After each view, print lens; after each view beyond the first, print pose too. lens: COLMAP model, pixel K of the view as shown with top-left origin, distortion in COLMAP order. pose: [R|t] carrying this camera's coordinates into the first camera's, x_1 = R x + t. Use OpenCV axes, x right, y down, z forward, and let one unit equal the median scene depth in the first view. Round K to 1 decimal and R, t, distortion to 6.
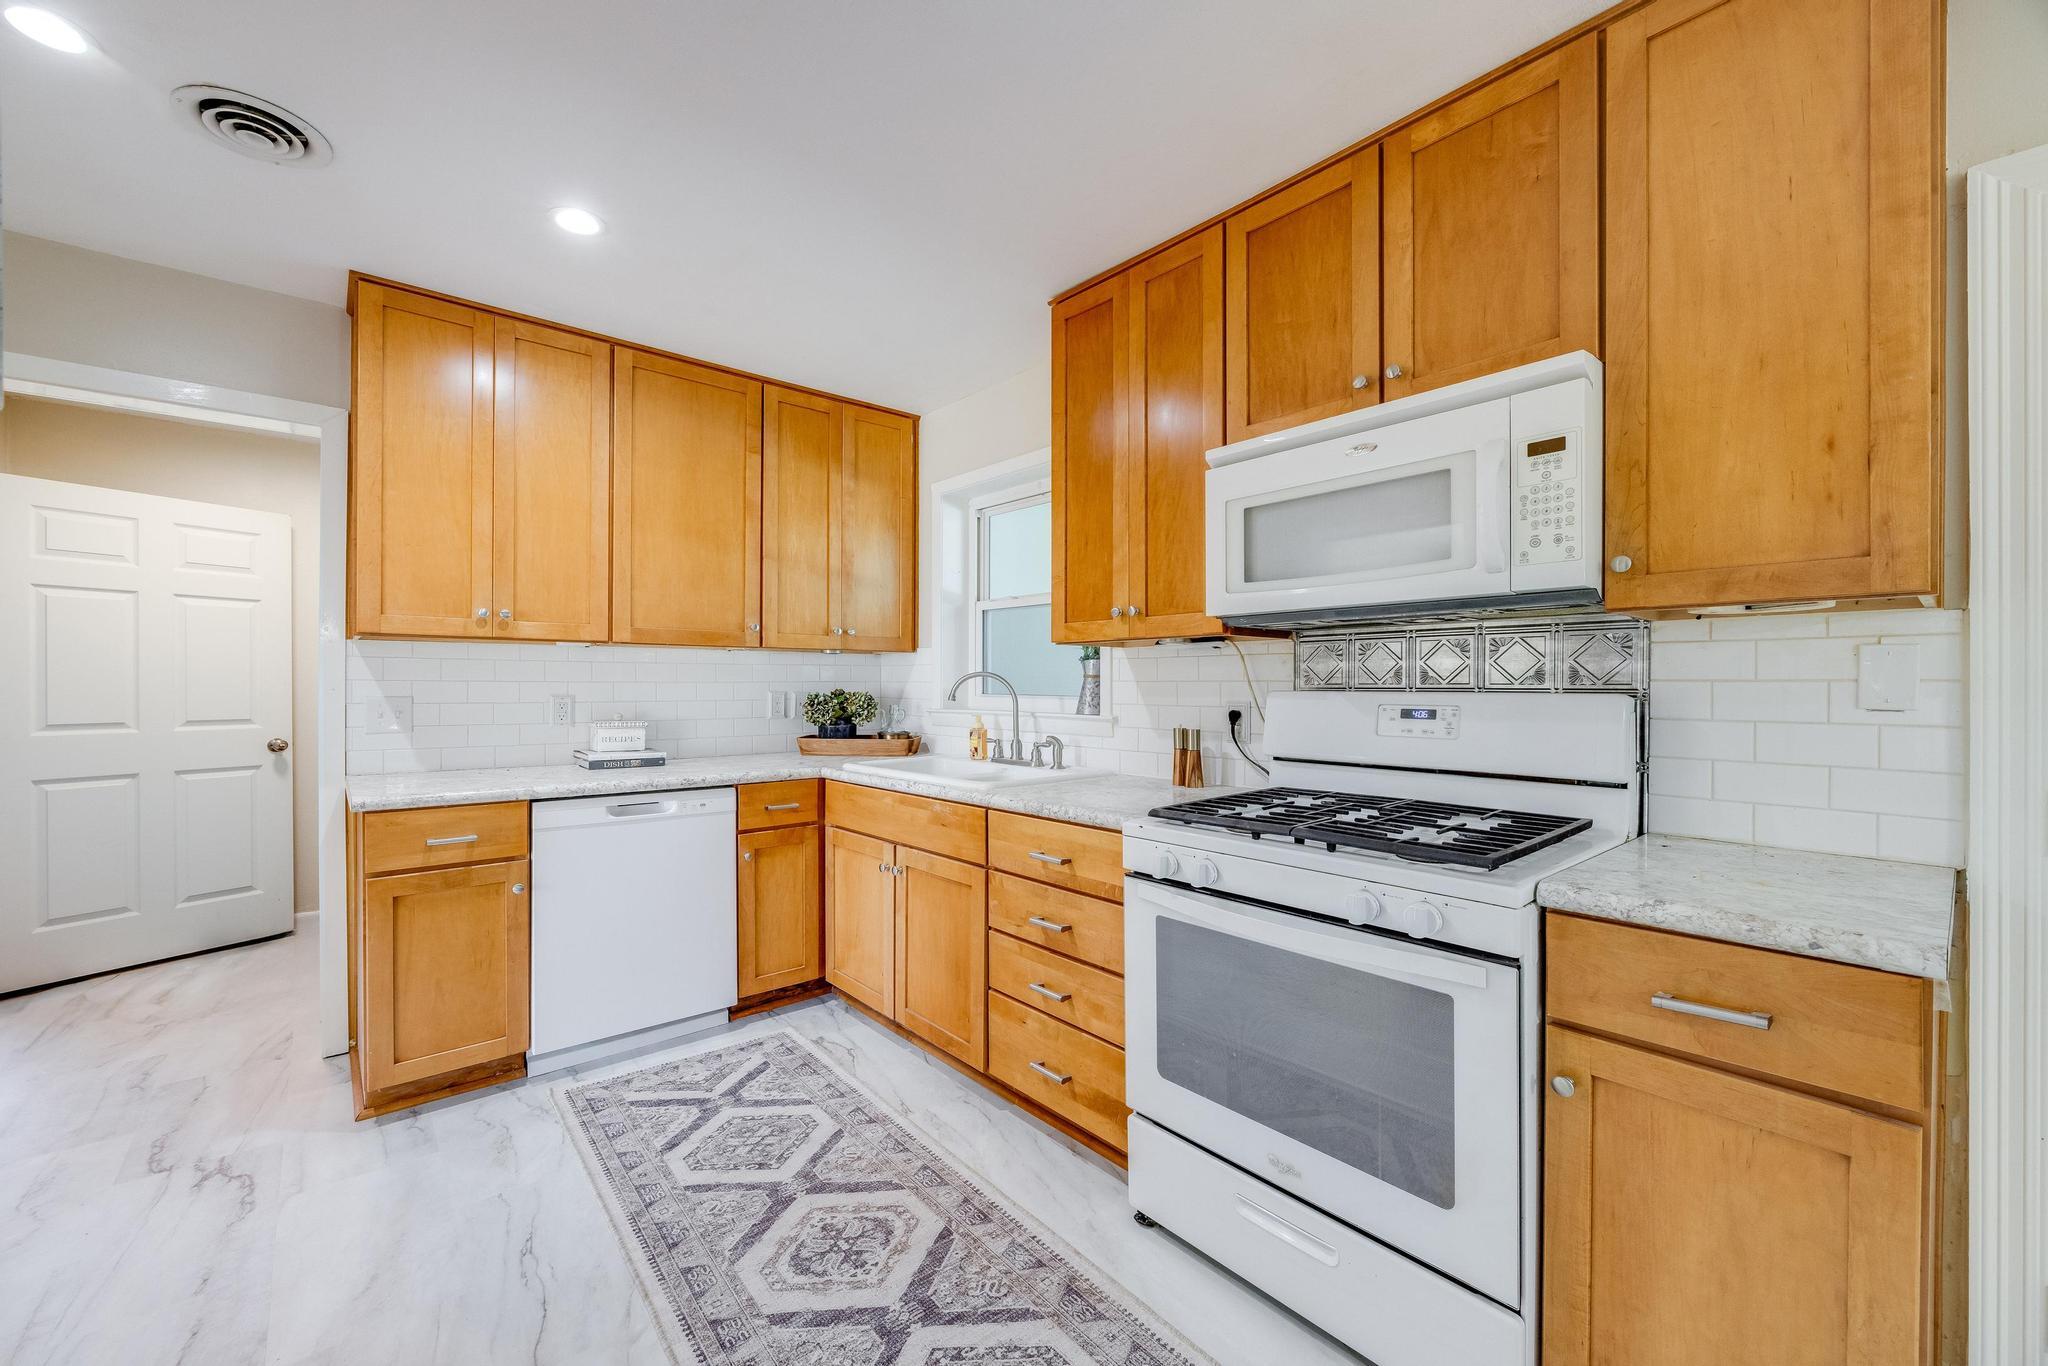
lens RADIAL K [[756.5, 0, 1024.0], [0, 756.5, 683.0], [0, 0, 1]] dist [-0.000073, 0.000144]
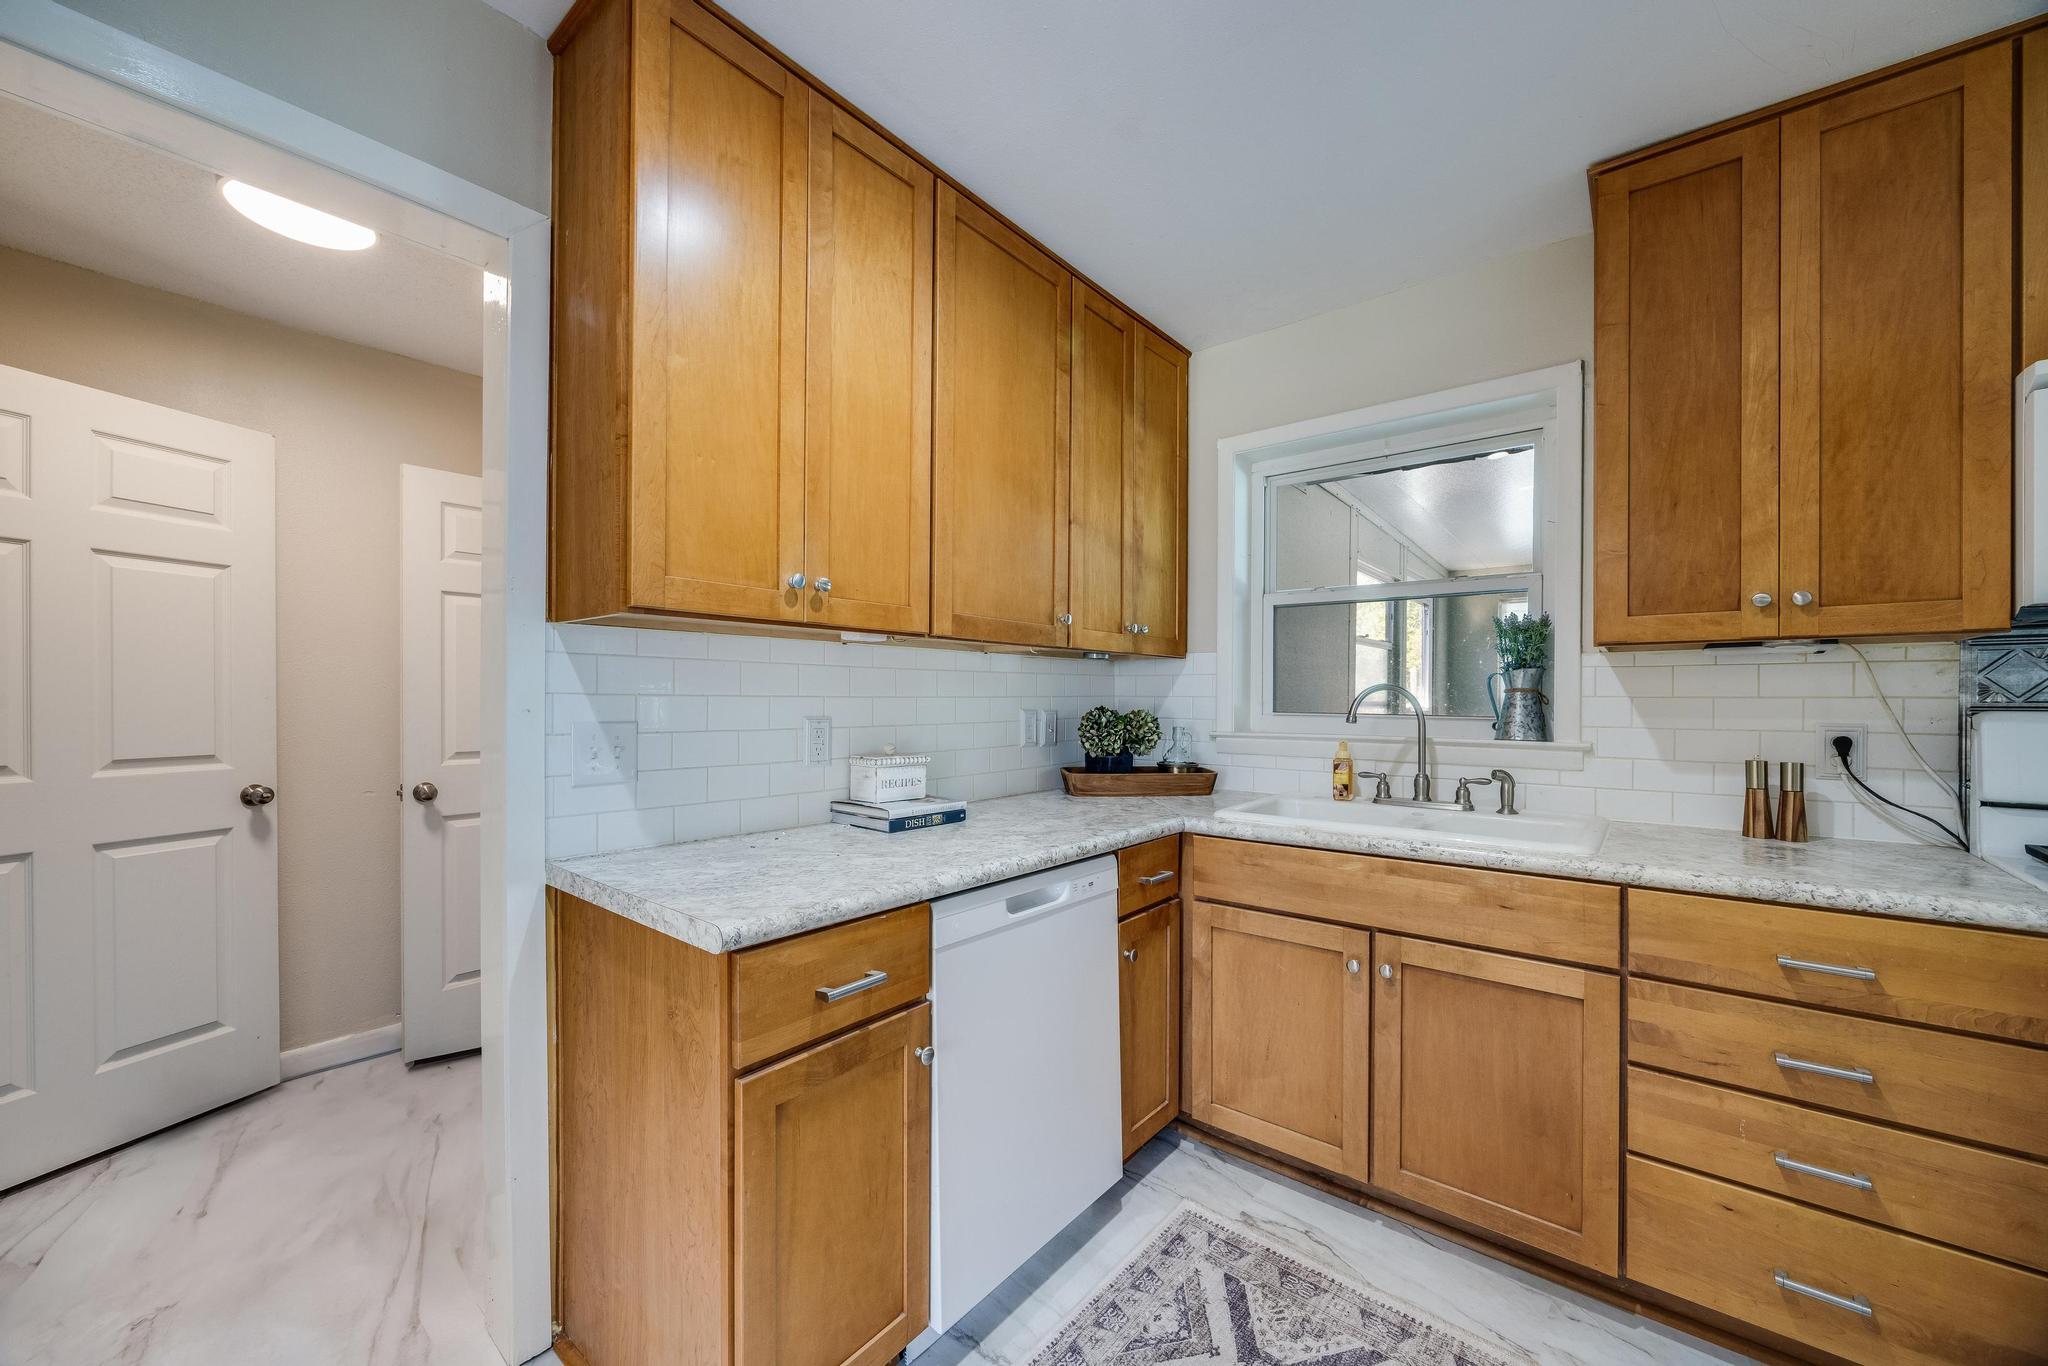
lens RADIAL K [[768.9, 0, 1037.3], [0, 768.9, 698.2], [0, 0, 1]] dist [-0.002489, -0.000023]
pose [[0.988240, 0.001165, 0.152909, -0.684981], [-0.001479, 0.999997, 0.001936, -0.002380], [-0.152906, -0.002139, 0.988238, 0.413123]]
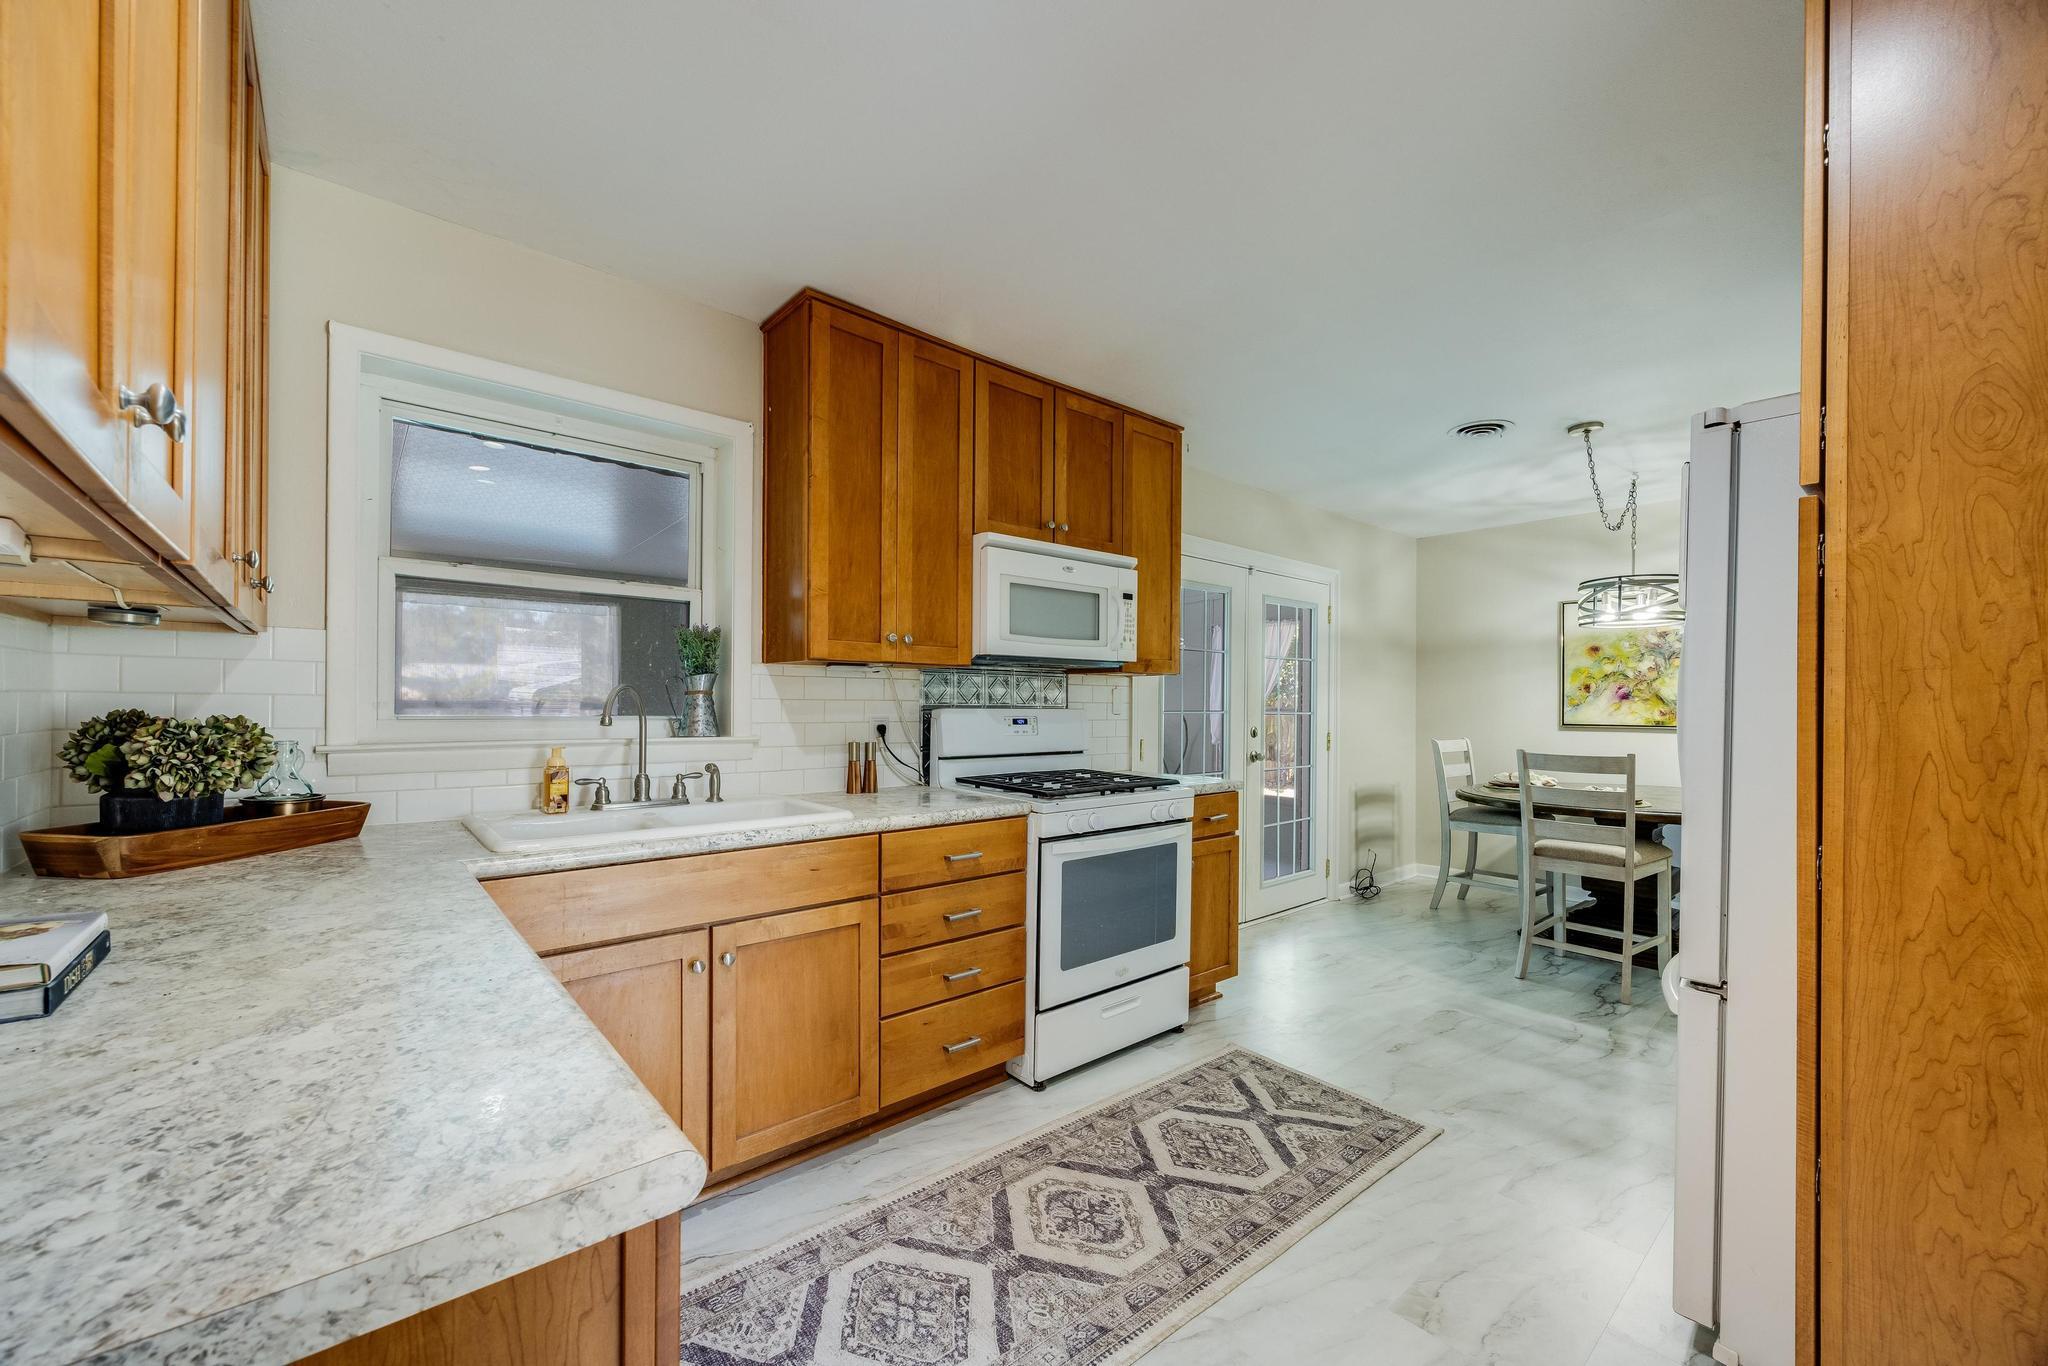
lens RADIAL K [[781.9, 0, 1018.5], [0, 781.9, 703.0], [0, 0, 1]] dist [0.002330, 0.000165]
pose [[0.044901, -0.000695, 0.998991, -1.050211], [-0.009191, 0.999957, 0.001108, -0.001772], [-0.998949, -0.009231, 0.044892, 0.799953]]
